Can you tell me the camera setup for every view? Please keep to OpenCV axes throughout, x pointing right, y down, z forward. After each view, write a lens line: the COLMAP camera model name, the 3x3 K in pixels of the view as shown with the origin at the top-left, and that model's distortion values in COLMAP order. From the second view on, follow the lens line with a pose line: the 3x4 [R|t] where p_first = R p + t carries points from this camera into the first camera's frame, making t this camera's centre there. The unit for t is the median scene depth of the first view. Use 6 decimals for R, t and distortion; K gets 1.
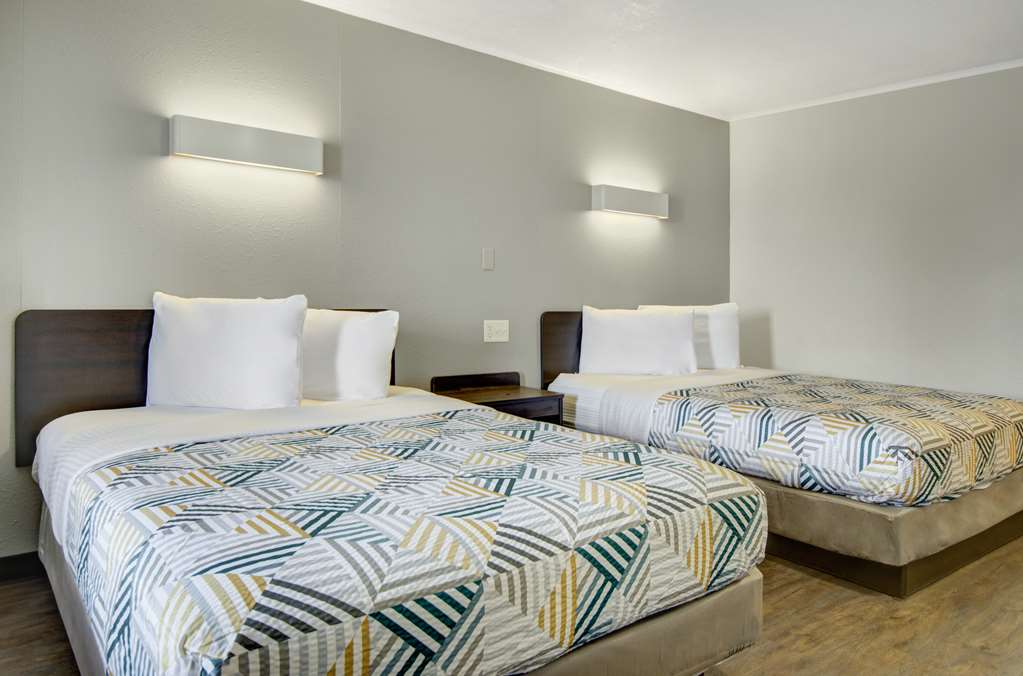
lens RADIAL K [[714.9, 0, 519.8], [0, 714.9, 333.3], [0, 0, 1]] dist [0.006361, -0.000463]
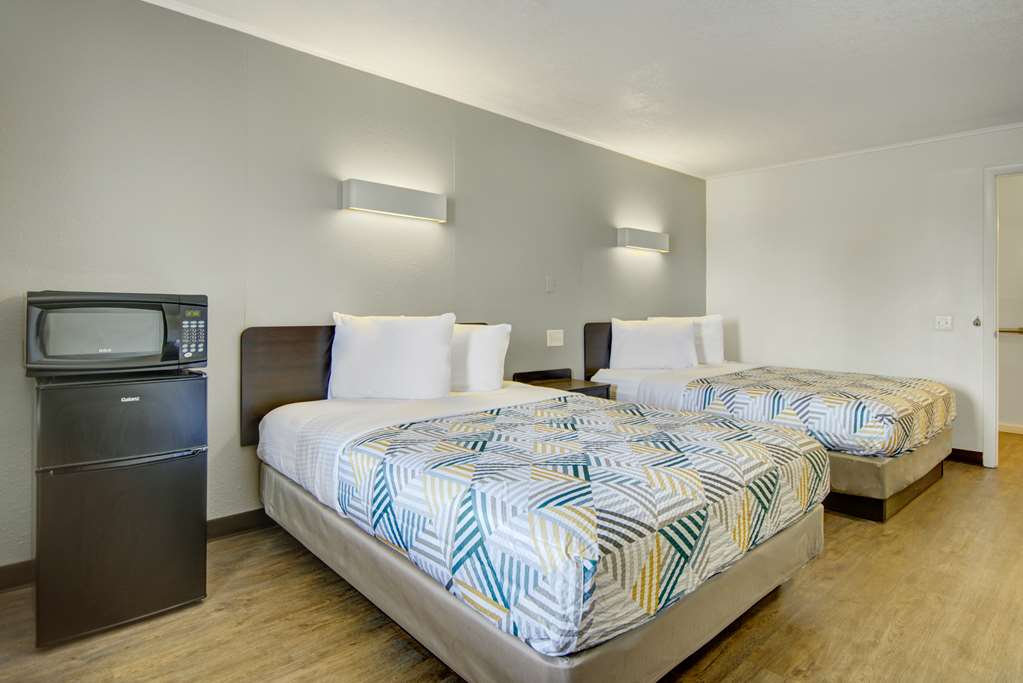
lens RADIAL K [[563.0, 0, 513.9], [0, 563.0, 339.0], [0, 0, 1]] dist [-0.003130, -0.000647]
pose [[0.997848, -0.016011, 0.063583, -0.246640], [0.016158, 0.999868, -0.001797, -0.001093], [-0.063546, 0.002820, 0.997975, -0.057731]]
